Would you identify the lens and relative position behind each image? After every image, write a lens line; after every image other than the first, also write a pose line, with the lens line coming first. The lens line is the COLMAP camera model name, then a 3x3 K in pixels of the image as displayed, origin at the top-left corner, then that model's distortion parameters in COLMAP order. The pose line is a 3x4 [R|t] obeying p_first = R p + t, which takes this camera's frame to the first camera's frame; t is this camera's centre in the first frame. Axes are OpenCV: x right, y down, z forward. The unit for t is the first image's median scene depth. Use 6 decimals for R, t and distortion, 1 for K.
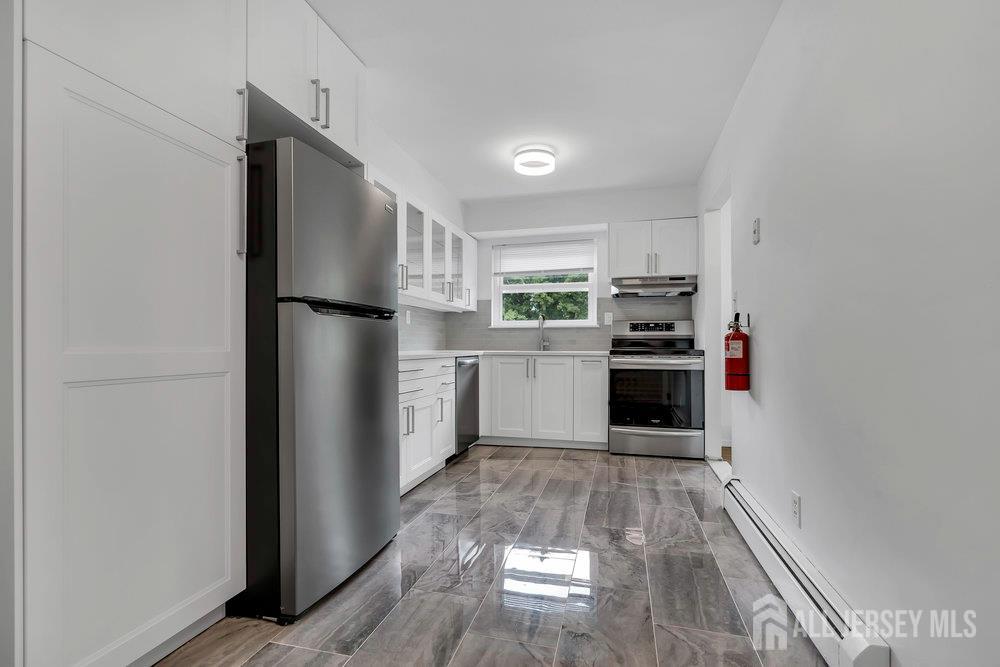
lens RADIAL K [[452.8, 0, 499.8], [0, 452.8, 344.9], [0, 0, 1]] dist [-0.001215, -0.000203]
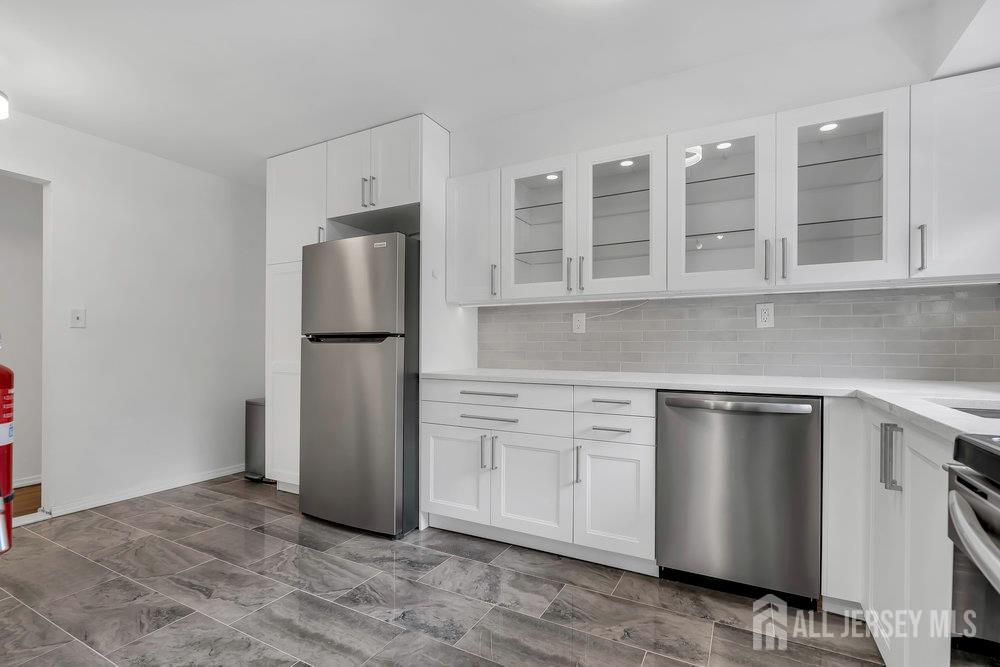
lens RADIAL K [[454.7, 0, 504.4], [0, 454.7, 354.5], [0, 0, 1]] dist [-0.015337, -0.000086]
pose [[-0.218339, 0.000563, -0.975873, 0.420584], [-0.007466, 0.999970, 0.002247, -0.011953], [0.975844, 0.007776, -0.218328, 0.819149]]
